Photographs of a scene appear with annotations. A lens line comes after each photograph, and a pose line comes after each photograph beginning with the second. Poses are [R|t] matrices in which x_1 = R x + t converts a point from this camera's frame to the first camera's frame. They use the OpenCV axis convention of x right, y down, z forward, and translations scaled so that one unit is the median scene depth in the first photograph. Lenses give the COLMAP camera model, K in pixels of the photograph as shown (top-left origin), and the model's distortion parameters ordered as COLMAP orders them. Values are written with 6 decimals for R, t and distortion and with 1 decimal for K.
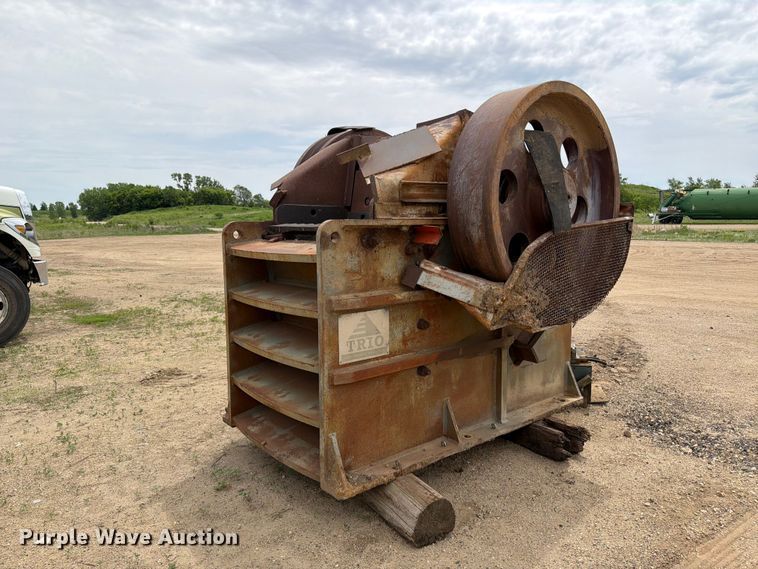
lens RADIAL K [[535.1, 0, 379.0], [0, 535.1, 284.5], [0, 0, 1]] dist [0.076085, -0.107289]
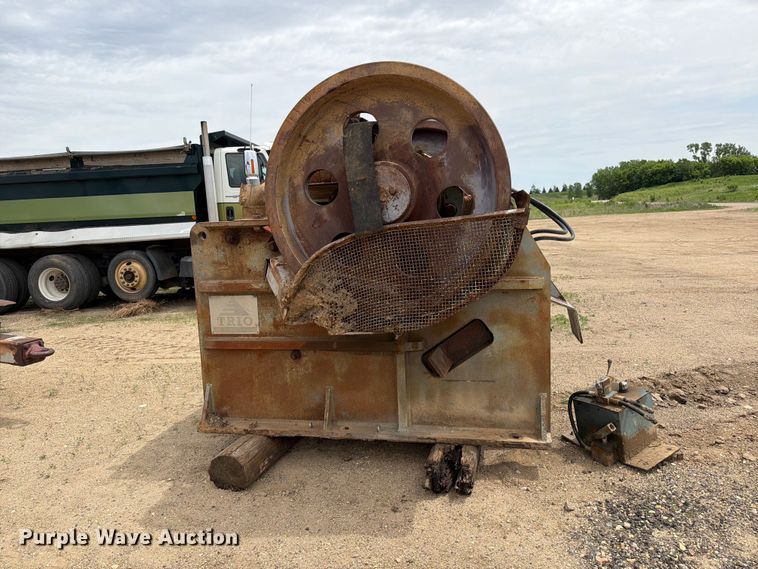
lens RADIAL K [[535.1, 0, 379.0], [0, 535.1, 284.5], [0, 0, 1]] dist [0.076085, -0.107289]
pose [[0.626675, 0.086364, -0.774480, 0.828118], [-0.053866, 0.996263, 0.067509, -0.055635], [0.777416, -0.000588, 0.628986, 0.342920]]
